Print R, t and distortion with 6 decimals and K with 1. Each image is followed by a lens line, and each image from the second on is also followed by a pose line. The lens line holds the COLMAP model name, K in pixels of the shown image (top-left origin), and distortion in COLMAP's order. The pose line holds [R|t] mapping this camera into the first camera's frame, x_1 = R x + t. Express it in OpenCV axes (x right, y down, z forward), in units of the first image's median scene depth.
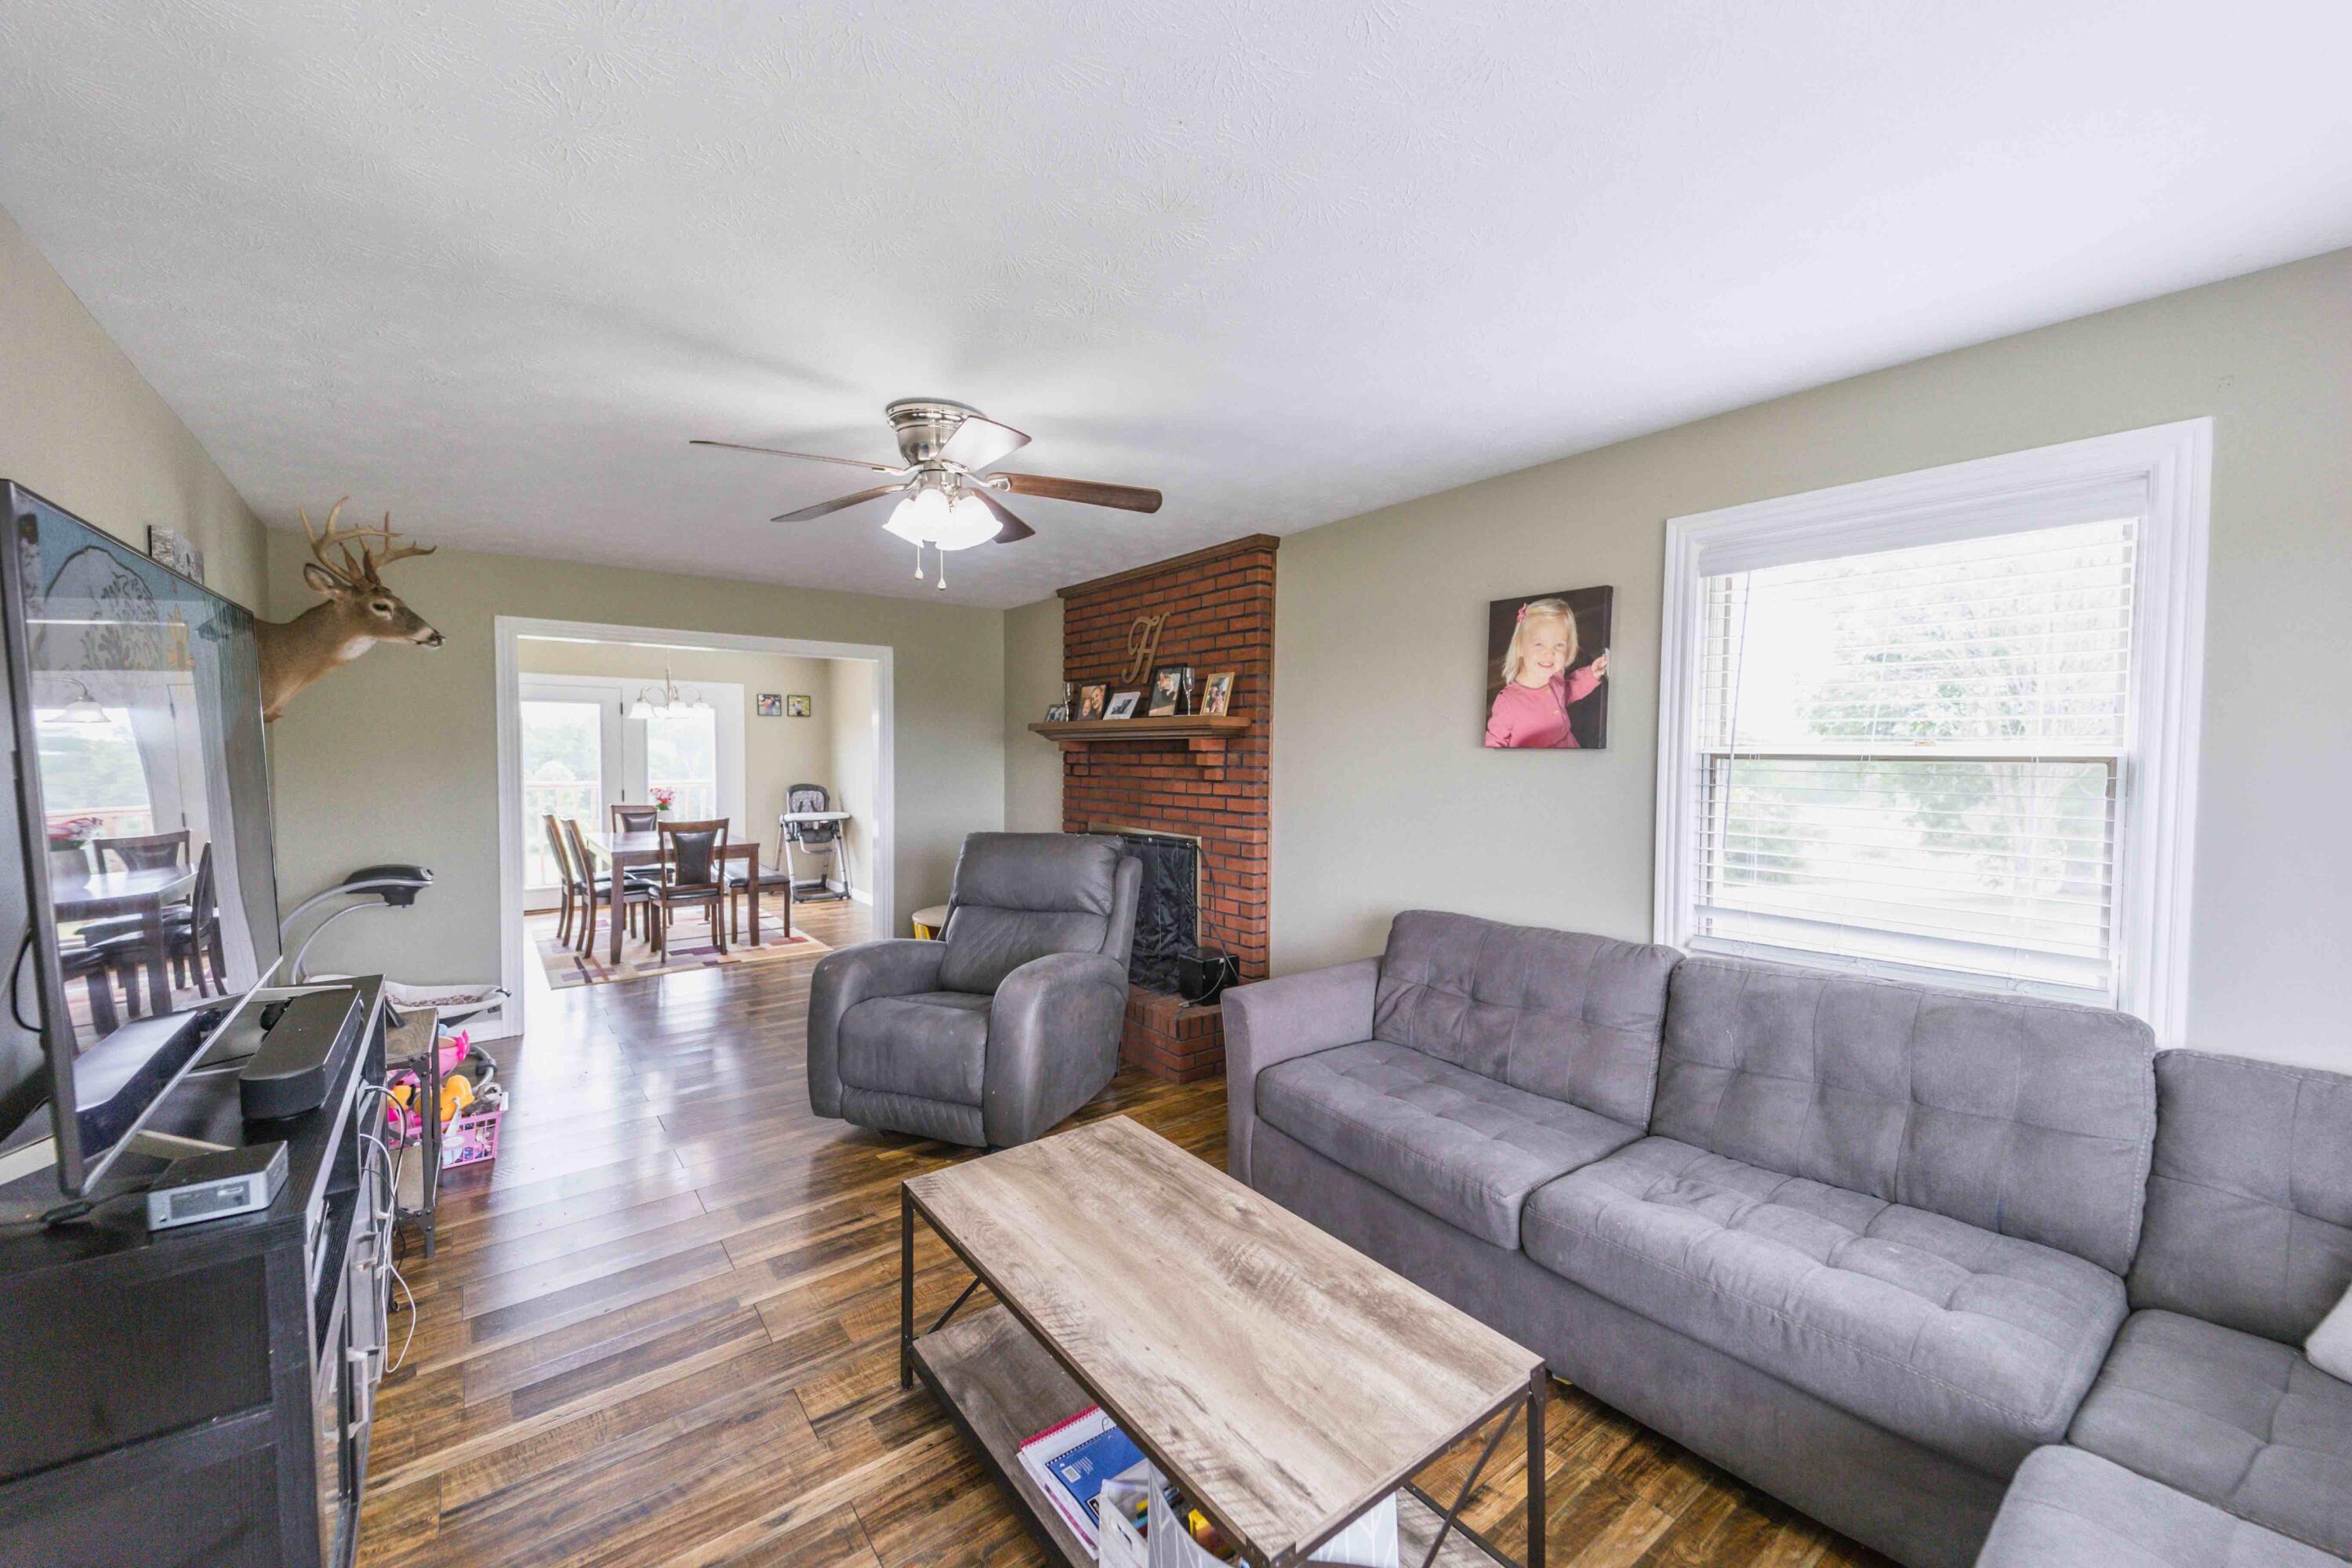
lens RADIAL K [[902.6, 0, 1176.0], [0, 902.6, 784.0], [0, 0, 1]] dist [0.072454, -0.030643]
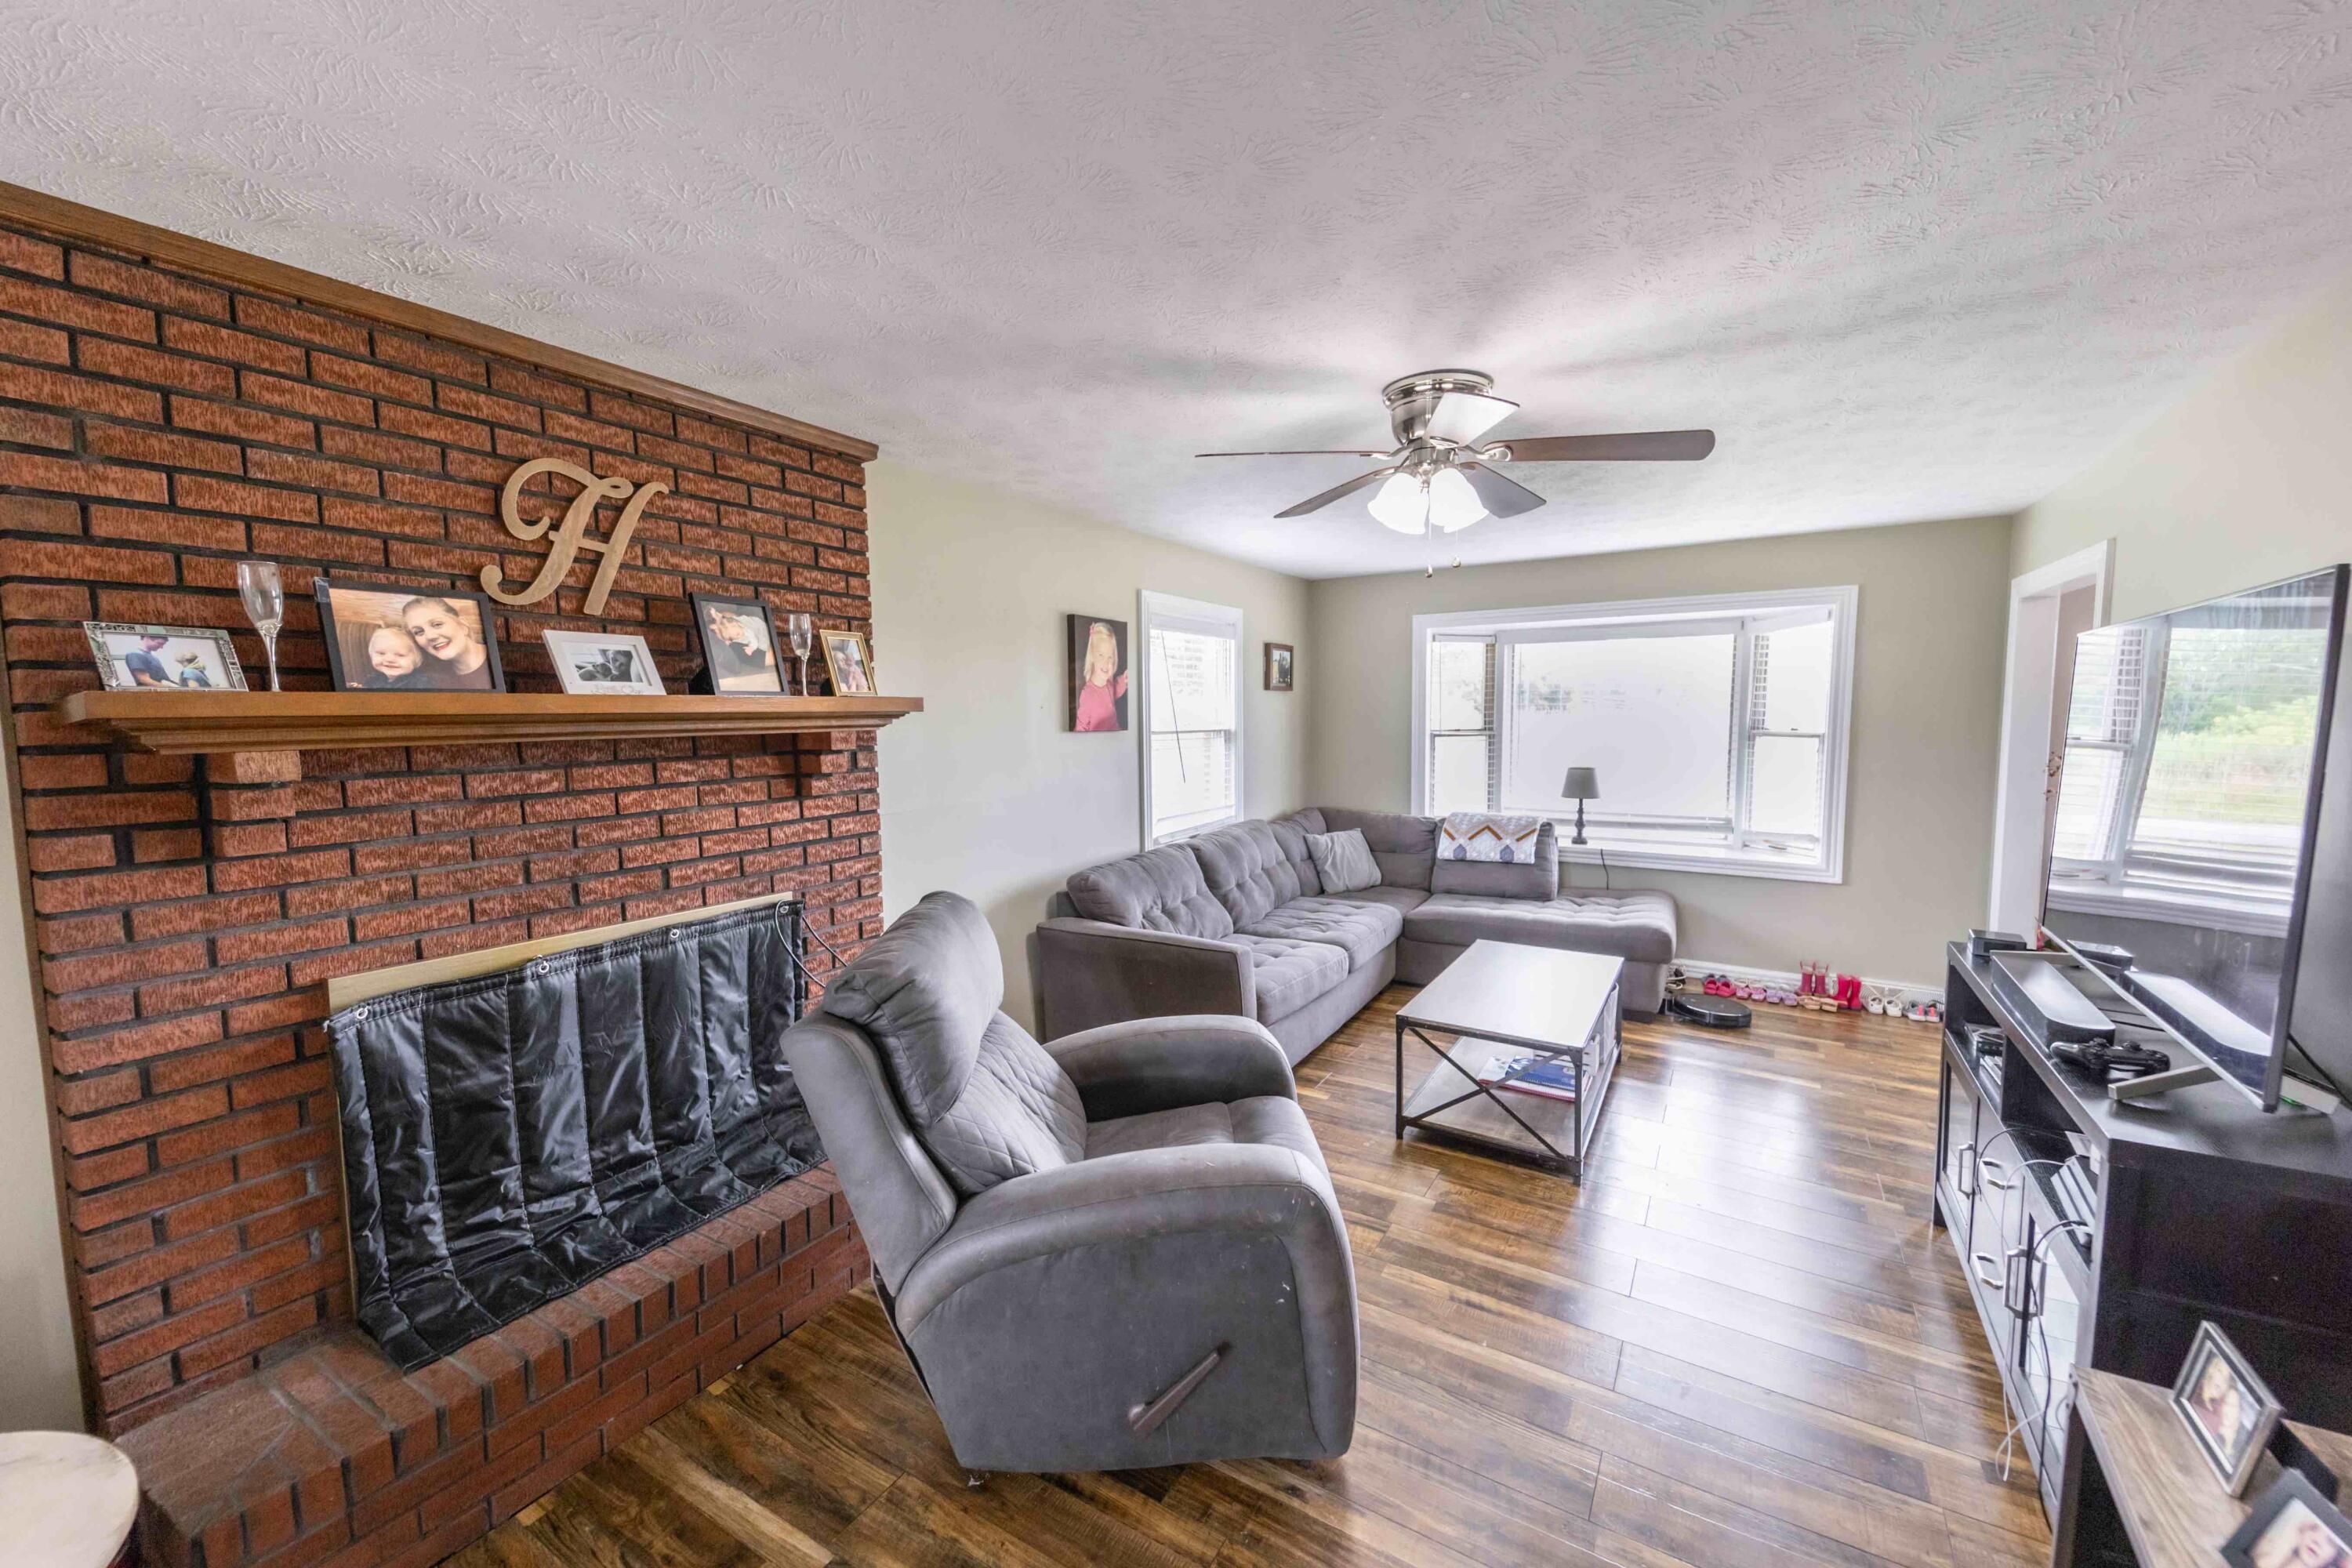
lens RADIAL K [[902.6, 0, 1176.0], [0, 902.6, 784.0], [0, 0, 1]] dist [0.072454, -0.030643]
pose [[-0.343656, -0.081816, 0.935525, -0.846853], [0.039713, 0.994040, 0.101522, -0.088057], [-0.938255, 0.072041, -0.338359, 1.274454]]
